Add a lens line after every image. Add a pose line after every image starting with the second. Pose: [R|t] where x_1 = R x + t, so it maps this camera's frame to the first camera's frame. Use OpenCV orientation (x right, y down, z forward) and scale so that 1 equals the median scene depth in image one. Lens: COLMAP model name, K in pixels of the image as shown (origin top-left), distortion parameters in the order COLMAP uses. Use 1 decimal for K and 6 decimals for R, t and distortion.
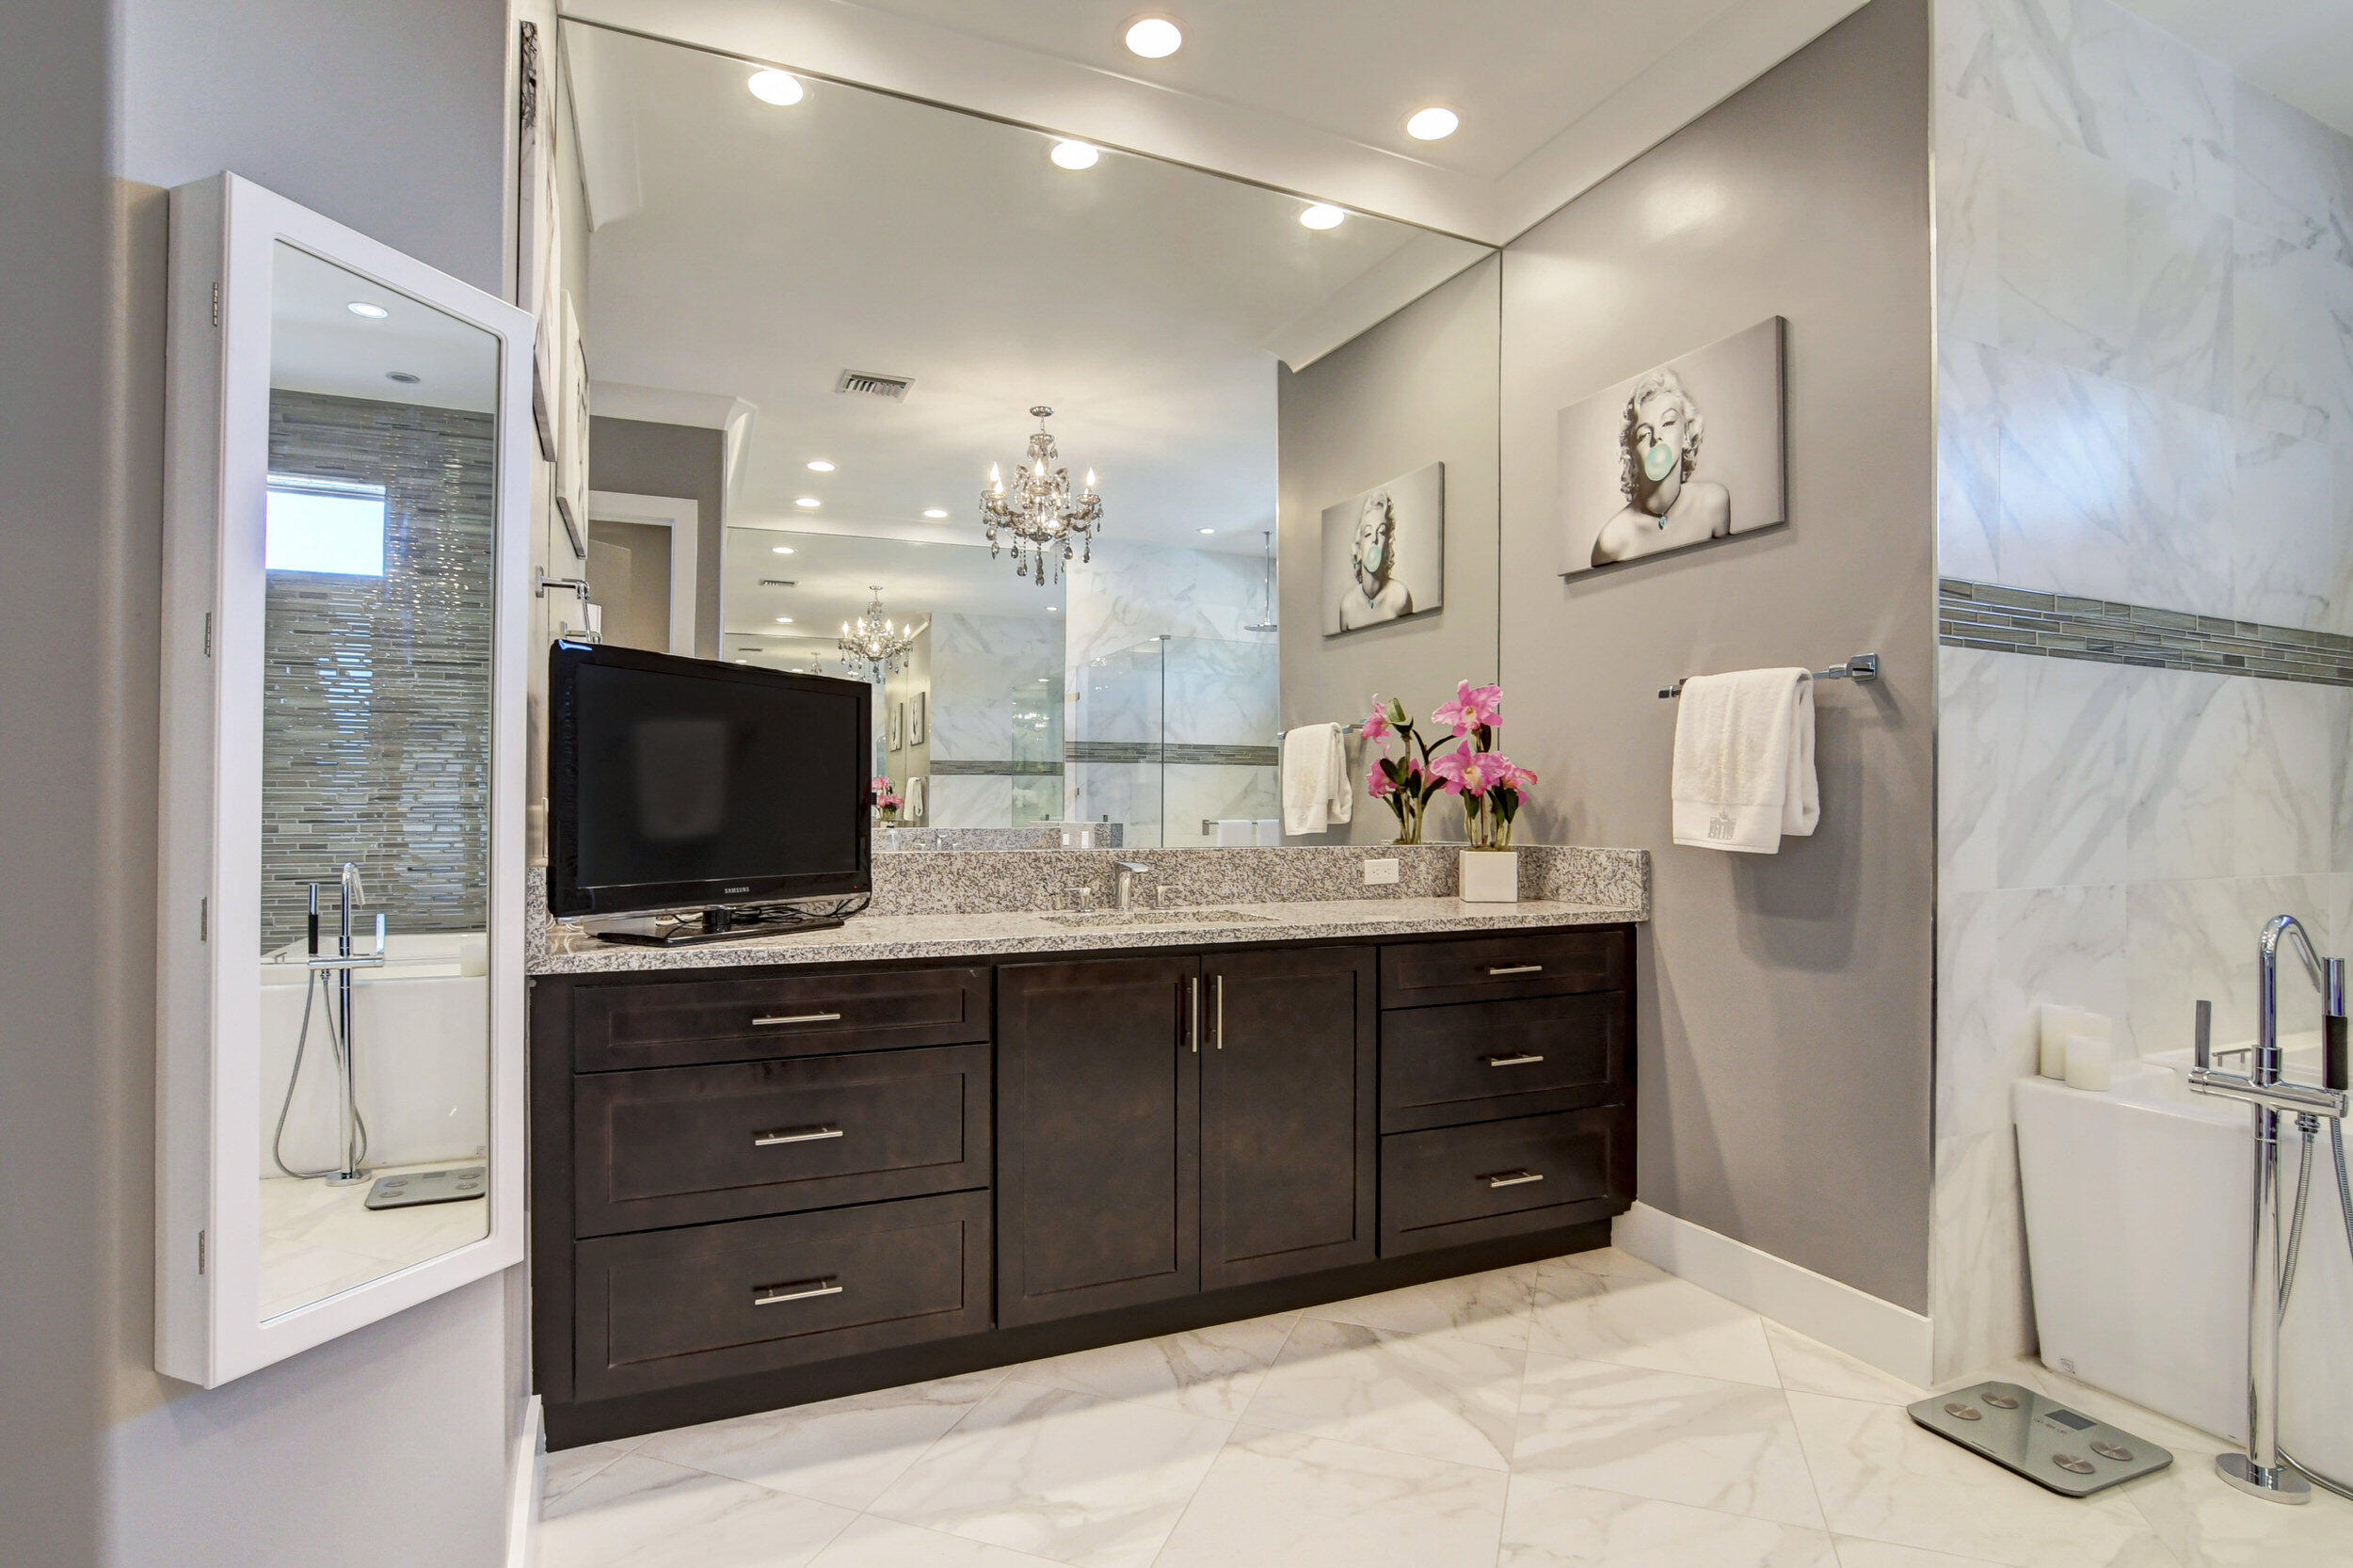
lens RADIAL K [[1197.8, 0, 1180.2], [0, 1197.8, 798.4], [0, 0, 1]] dist [-0.033291, 0.013228]
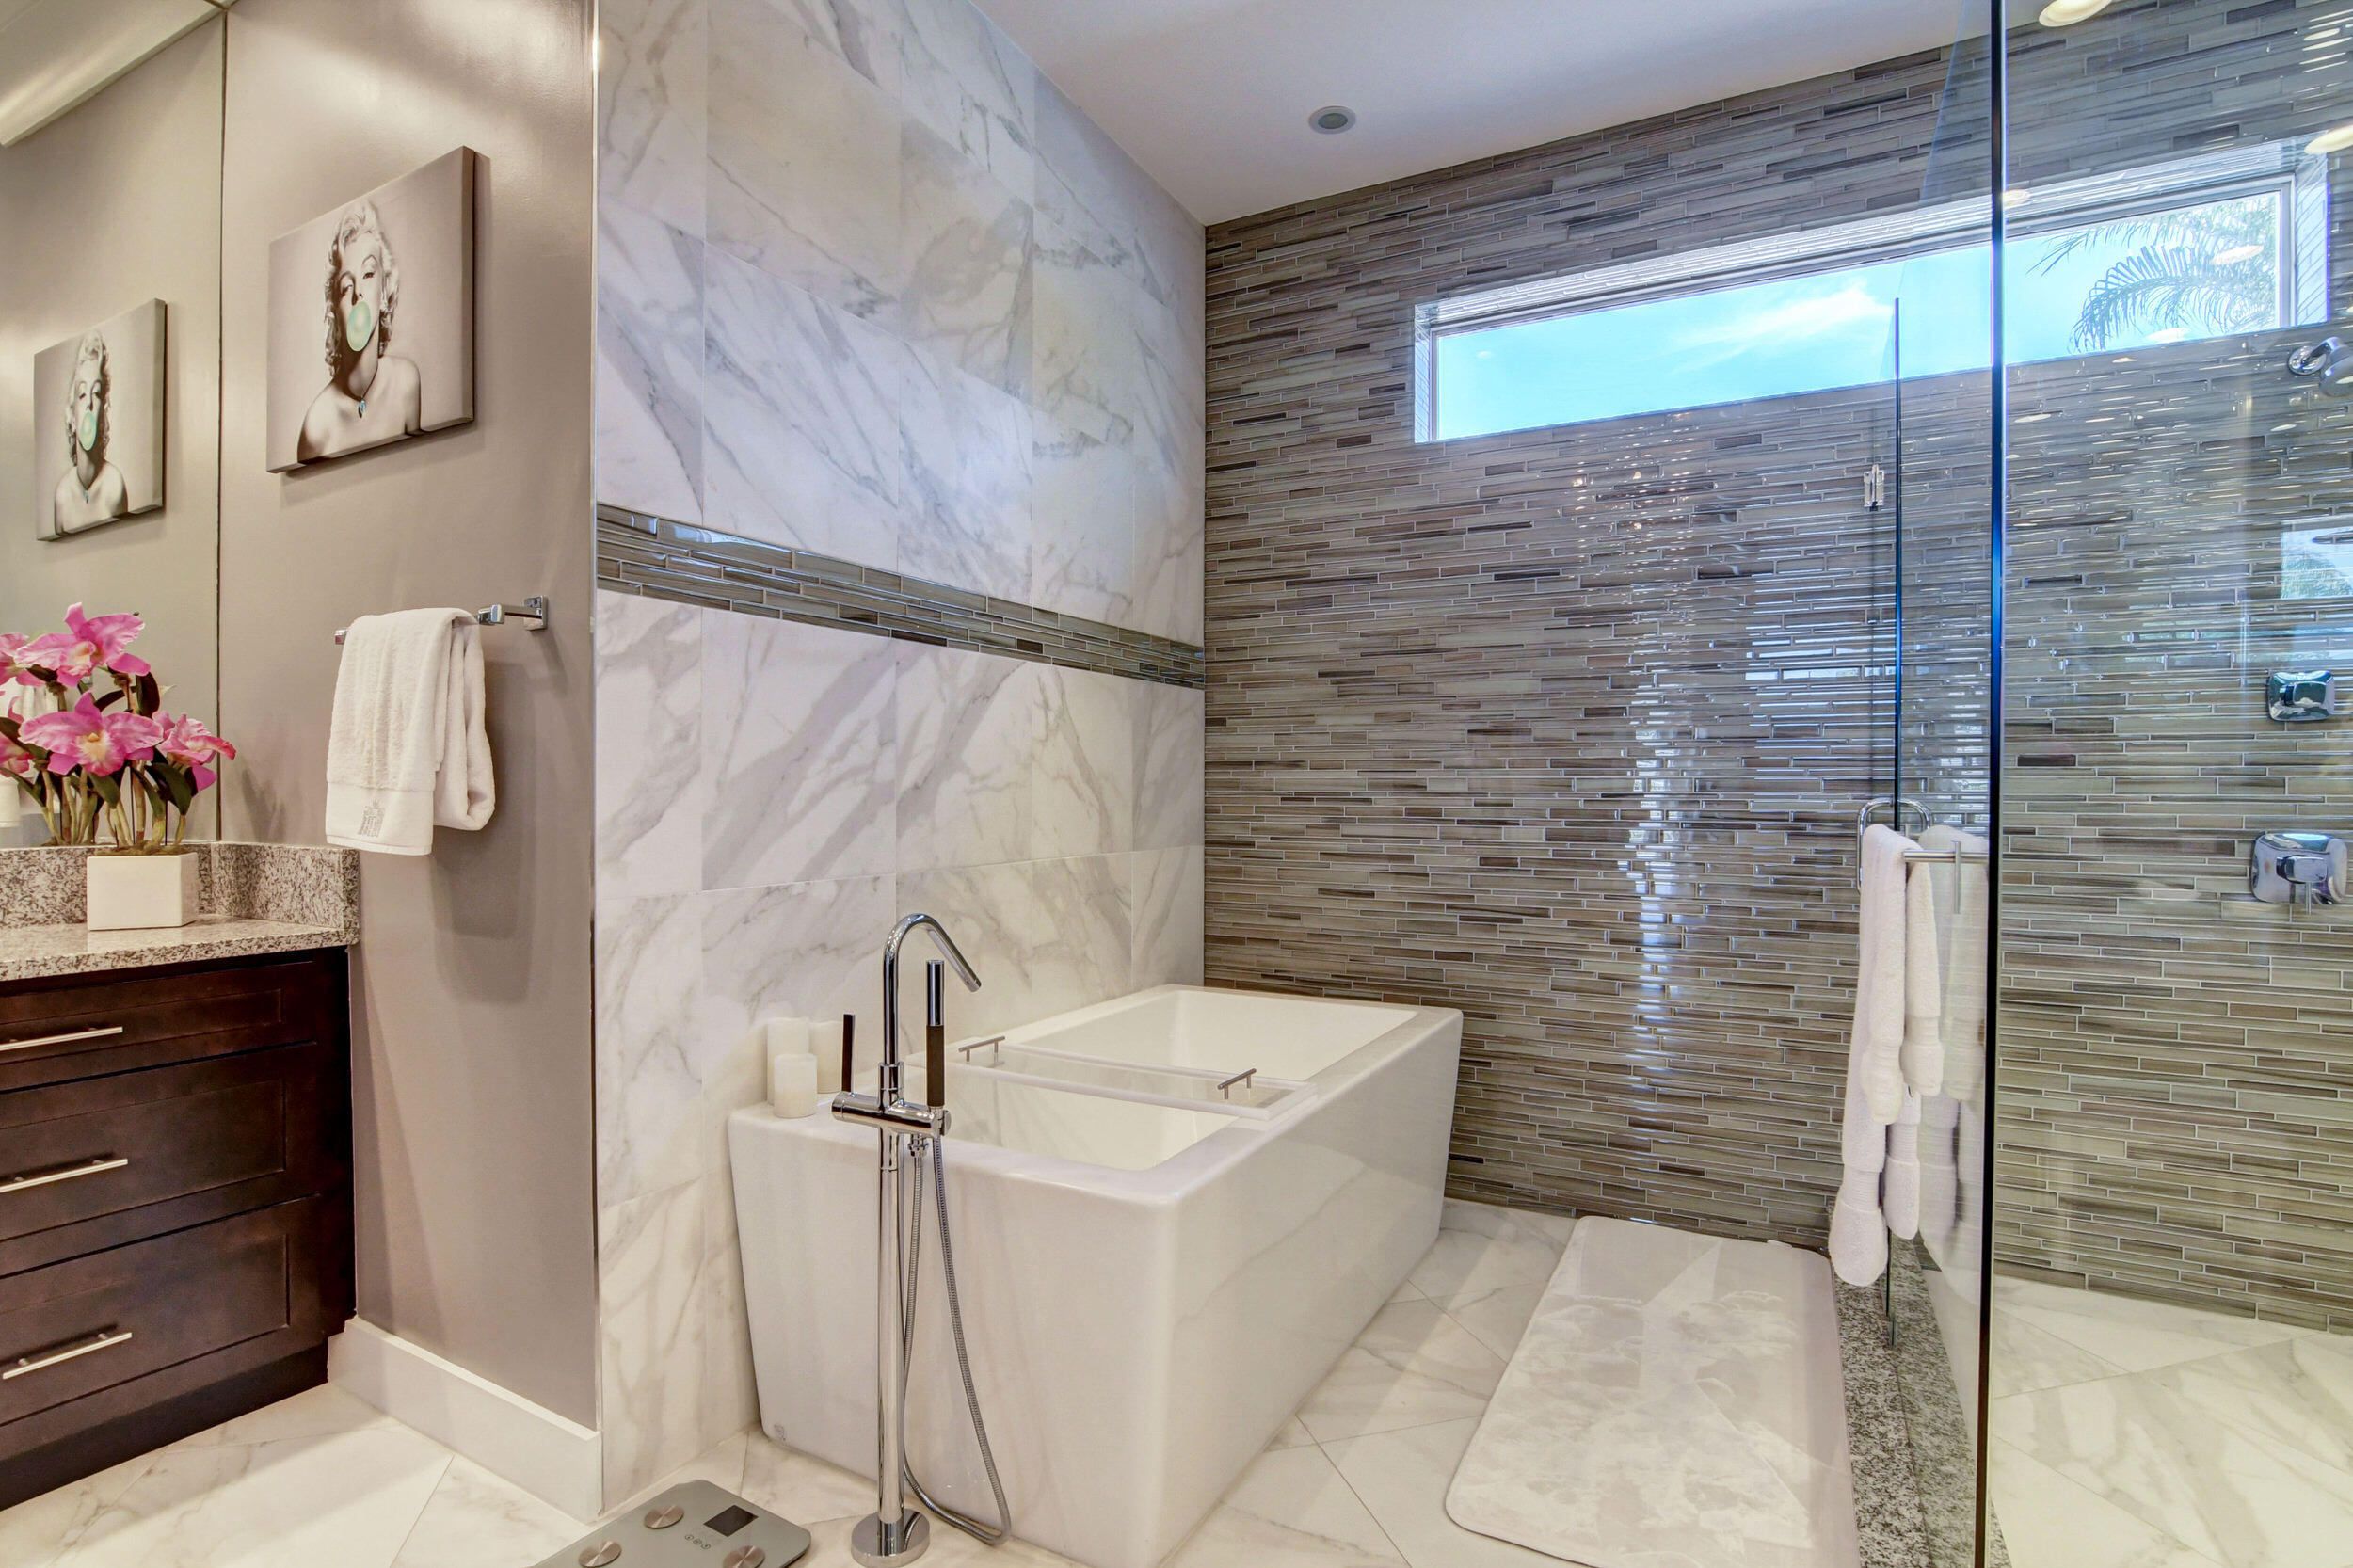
lens RADIAL K [[1119.4, 0, 1252.4], [0, 1119.4, 794.1], [0, 0, 1]] dist [-0.029949, 0.008732]
pose [[0.788528, -0.003152, 0.614991, 0.447543], [-0.006206, 0.999895, 0.013082, -0.003944], [-0.614967, -0.014133, 0.788426, 0.121847]]
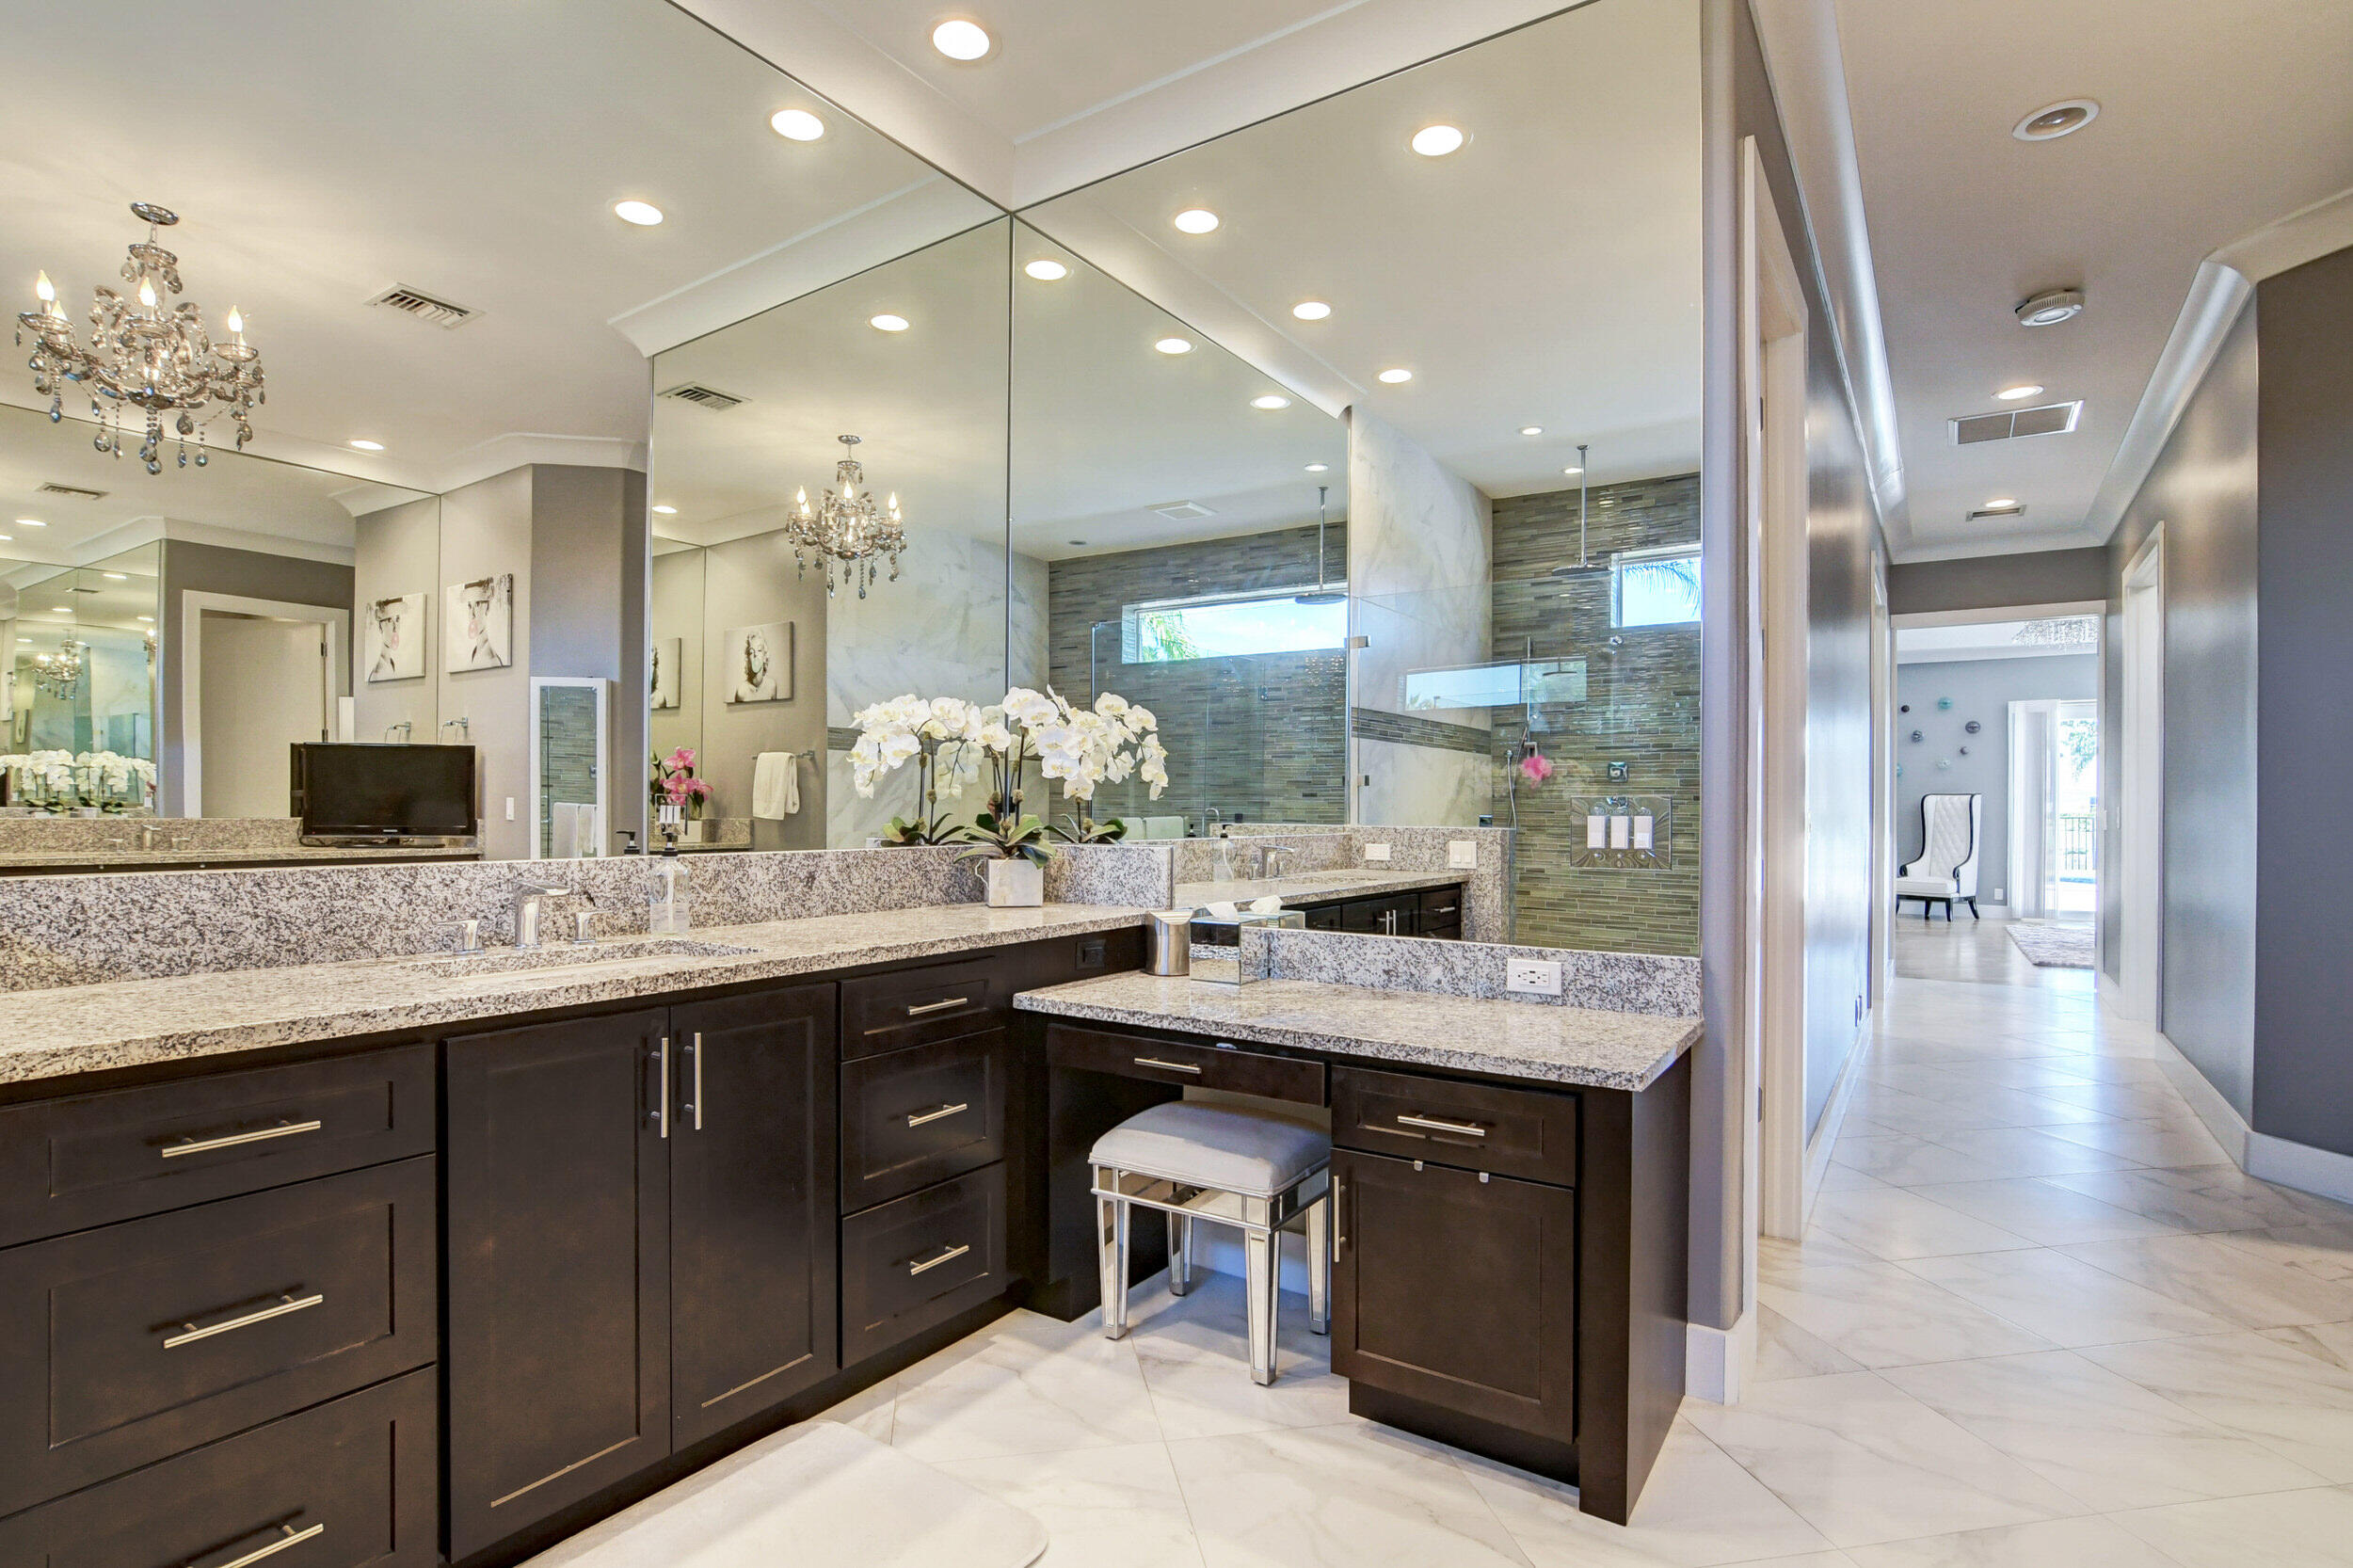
lens RADIAL K [[1150.9, 0, 1168.0], [0, 1150.9, 805.9], [0, 0, 1]] dist [-0.030455, 0.009049]
pose [[0.873416, 0.003219, 0.486963, -0.017626], [-0.012091, 0.999813, 0.015078, -0.034030], [-0.486824, -0.019057, 0.873292, -1.648252]]
